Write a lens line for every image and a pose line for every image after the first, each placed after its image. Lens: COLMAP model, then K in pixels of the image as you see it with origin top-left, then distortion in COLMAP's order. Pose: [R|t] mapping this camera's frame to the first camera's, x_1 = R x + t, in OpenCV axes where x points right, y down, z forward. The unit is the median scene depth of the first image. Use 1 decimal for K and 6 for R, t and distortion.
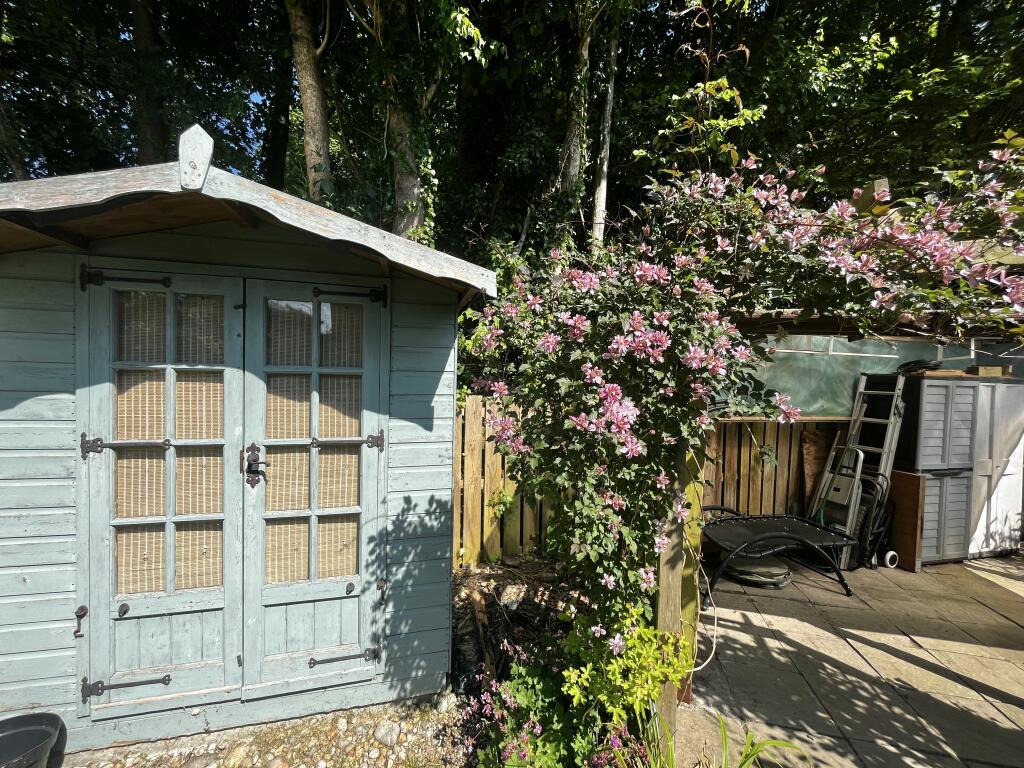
lens RADIAL K [[416.6, 0, 513.0], [0, 416.6, 385.7], [0, 0, 1]] dist [-0.003821, 0.000039]
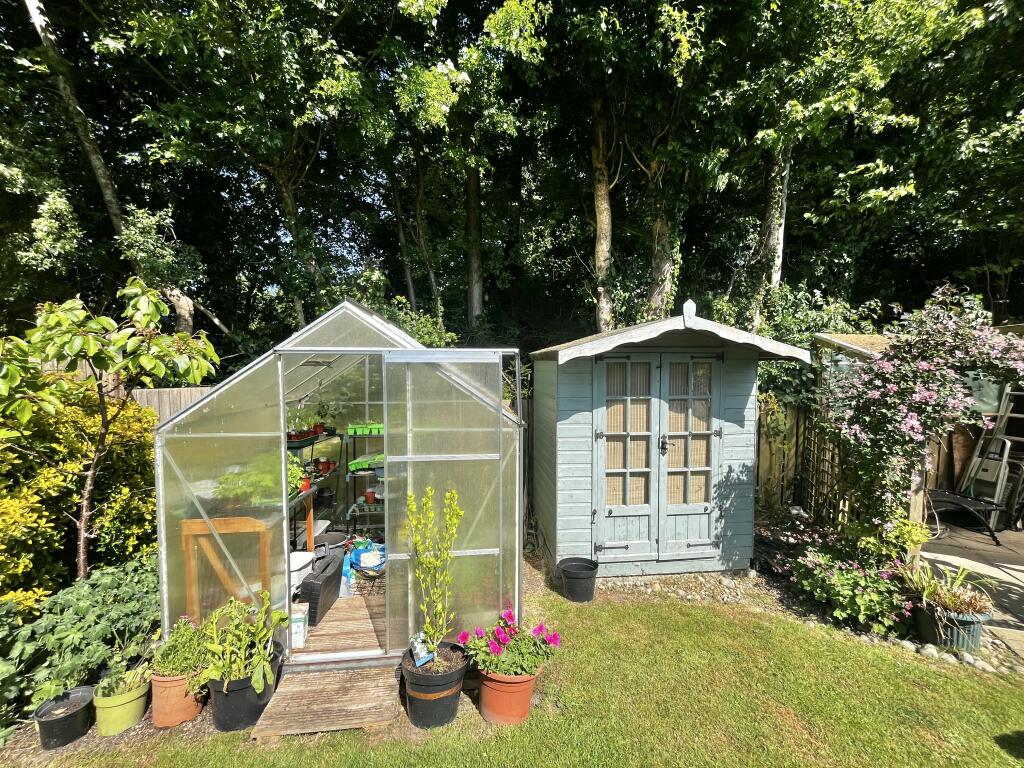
lens RADIAL K [[416.6, 0, 510.8], [0, 416.6, 384.7], [0, 0, 1]] dist [-0.003821, 0.000039]
pose [[0.986944, -0.016475, -0.160221, -0.944614], [0.020274, 0.999550, 0.022102, -0.148786], [0.159785, -0.025061, 0.986834, -1.013942]]
